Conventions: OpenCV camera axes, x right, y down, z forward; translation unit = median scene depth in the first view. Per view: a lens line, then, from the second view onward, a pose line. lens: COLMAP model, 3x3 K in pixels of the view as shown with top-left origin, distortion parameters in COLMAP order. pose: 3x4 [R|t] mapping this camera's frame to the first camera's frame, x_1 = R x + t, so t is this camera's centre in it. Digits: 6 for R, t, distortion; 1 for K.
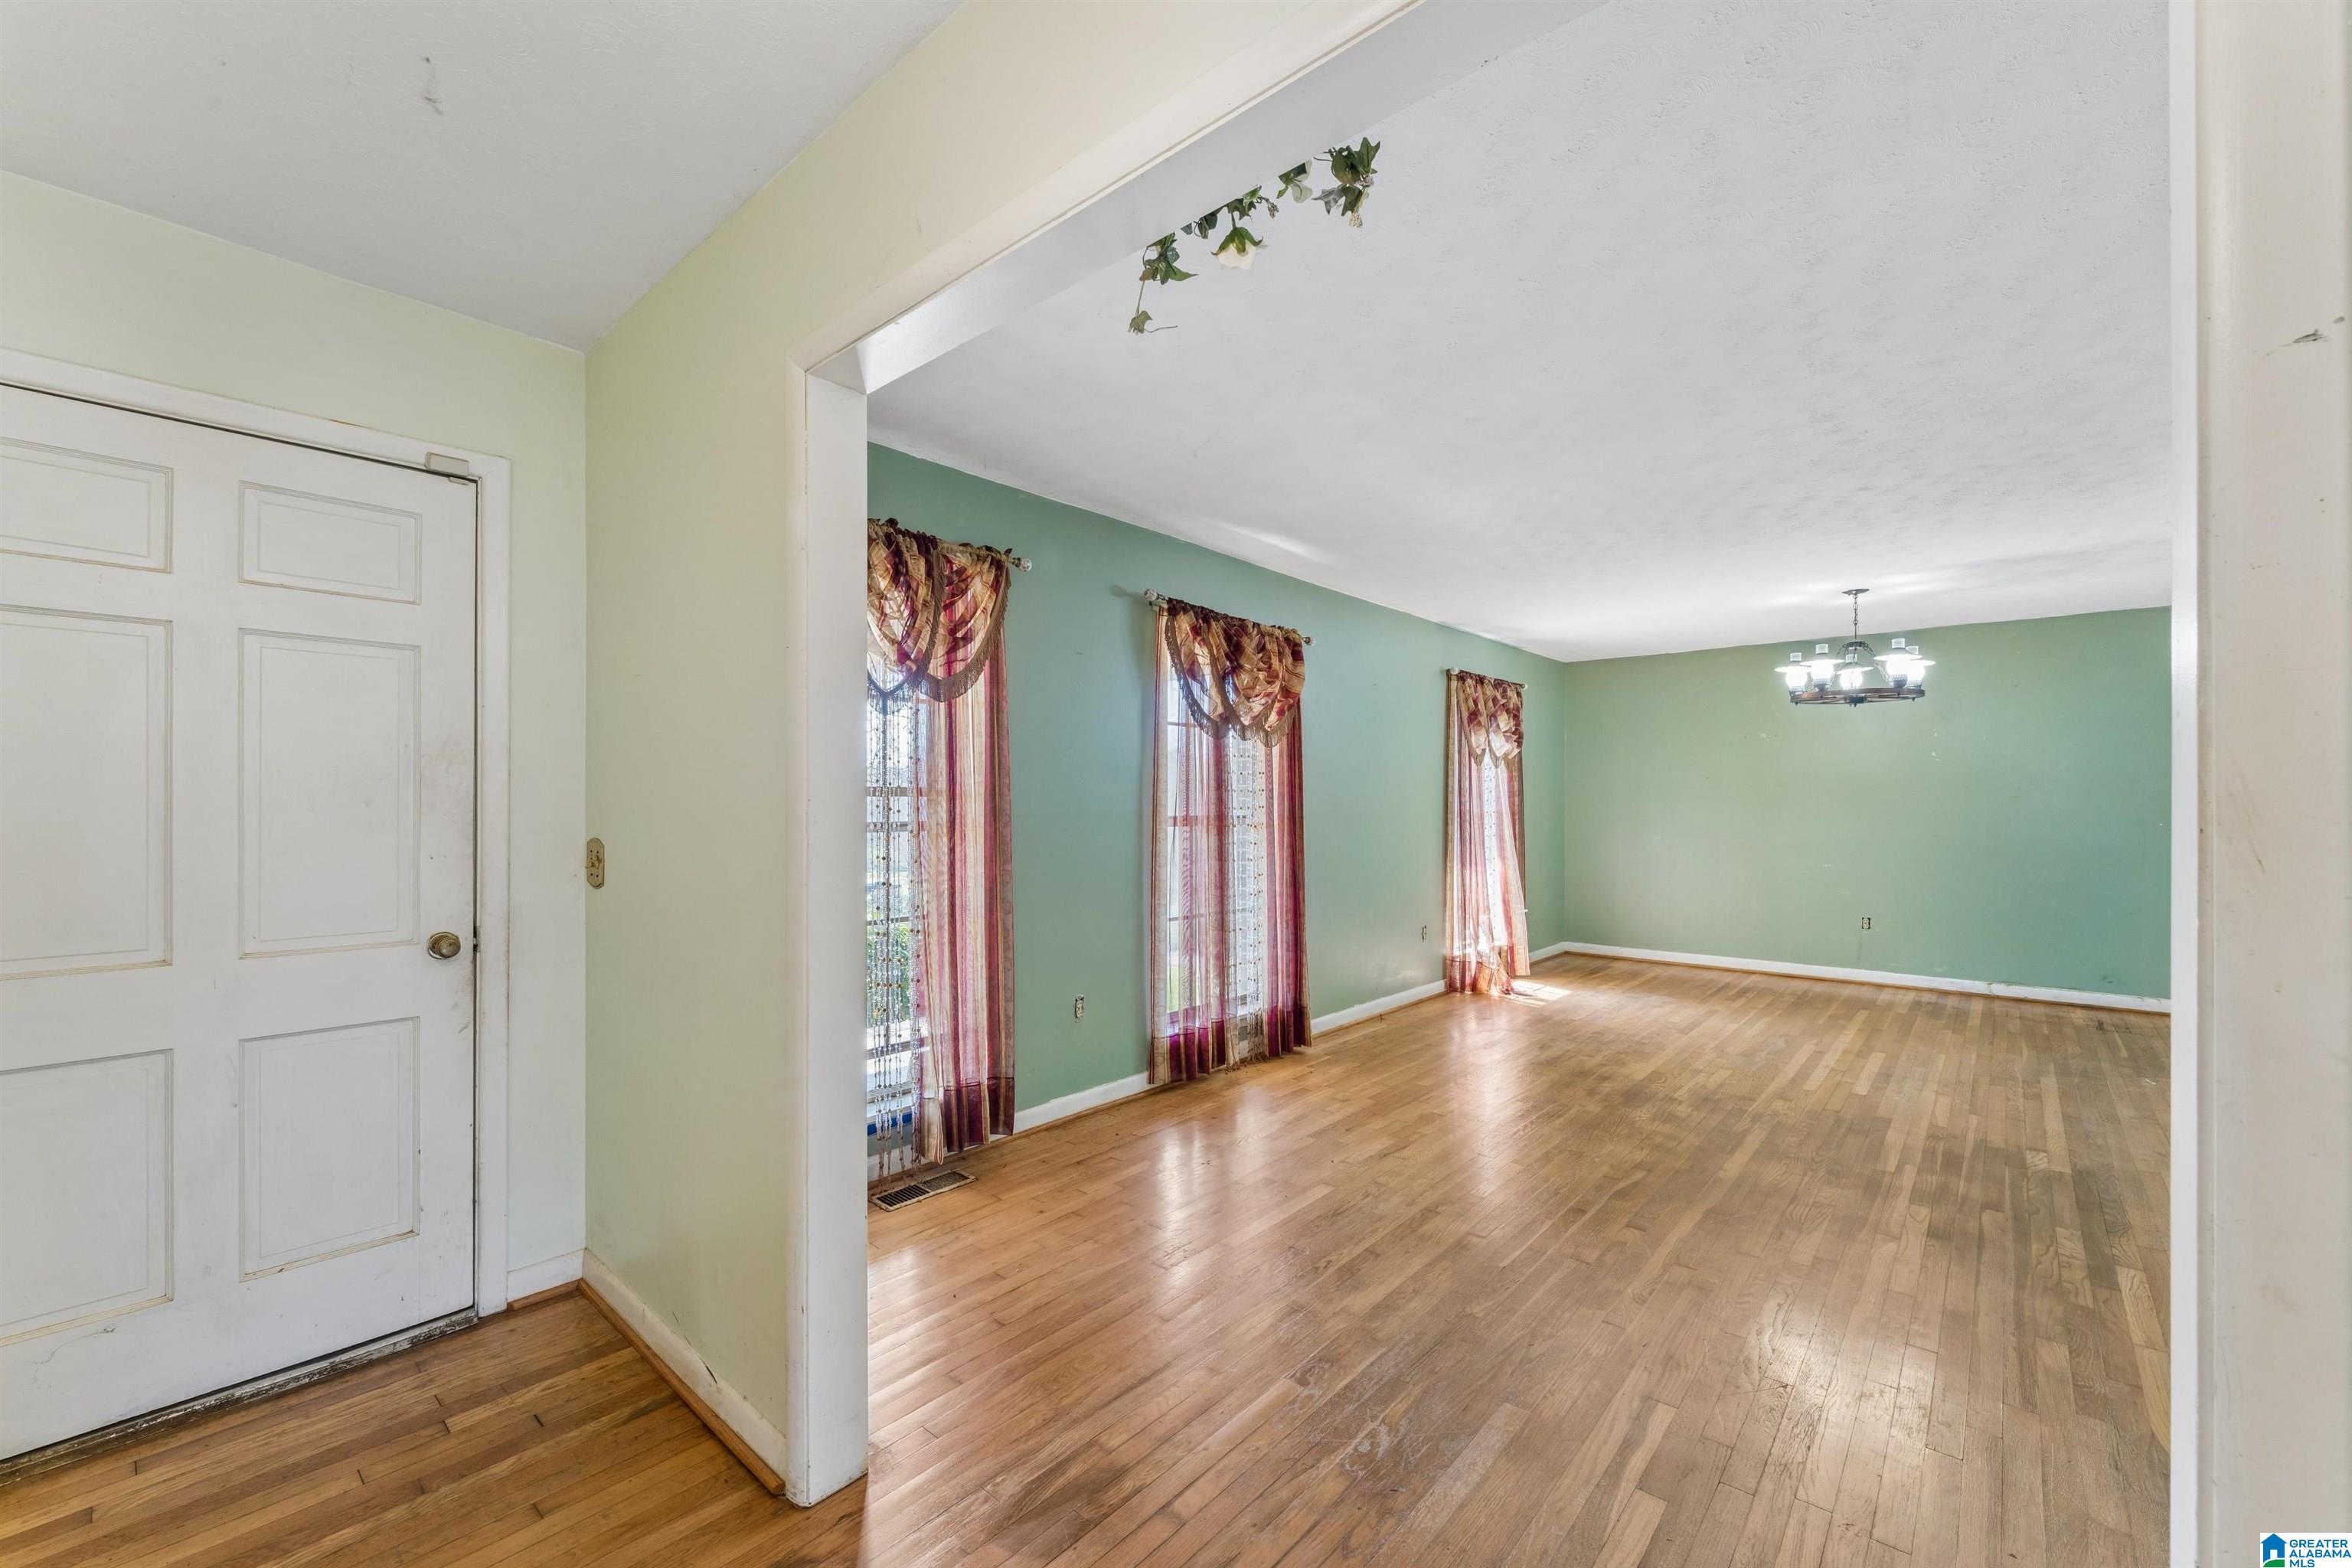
lens RADIAL K [[945.1, 0, 1176.7], [0, 945.1, 805.1], [0, 0, 1]] dist [-0.000874, -0.000209]
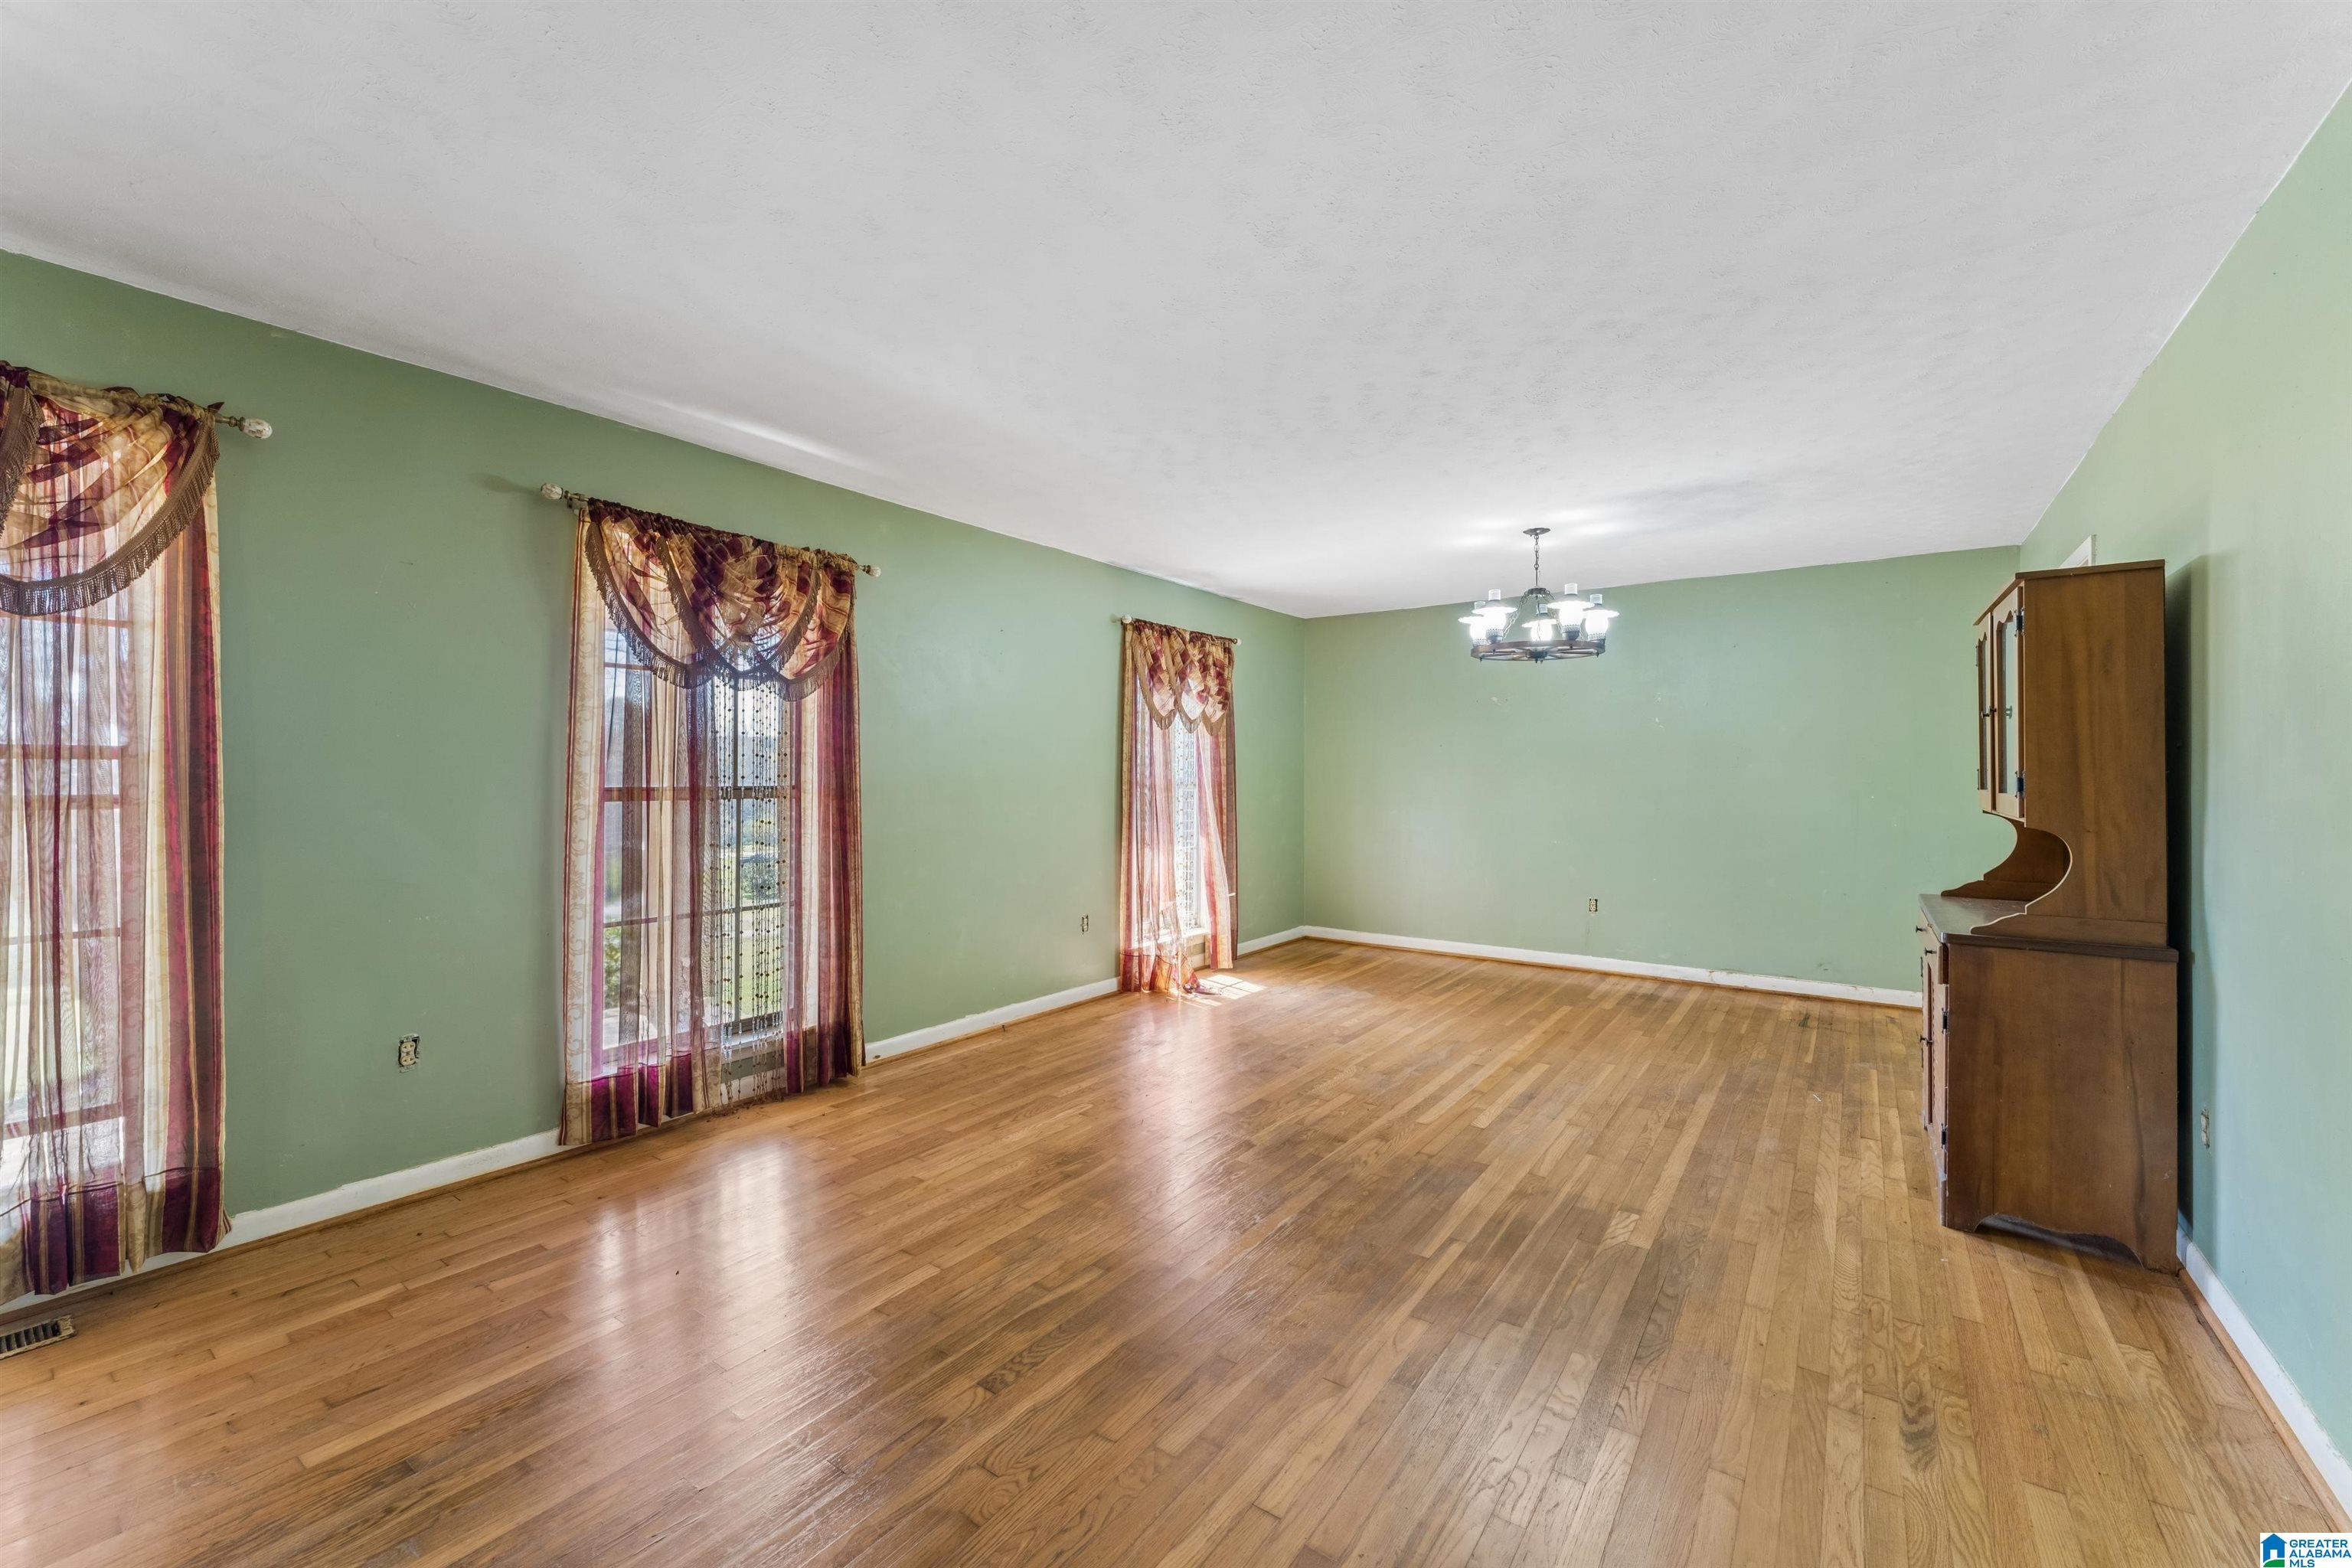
lens RADIAL K [[945.1, 0, 1174.8], [0, 945.1, 768.9], [0, 0, 1]] dist [-0.000874, -0.000209]
pose [[0.995348, 0.002622, 0.096310, 0.347671], [-0.001951, 0.999973, -0.007053, 0.000846], [-0.096326, 0.006833, 0.995326, 0.187778]]
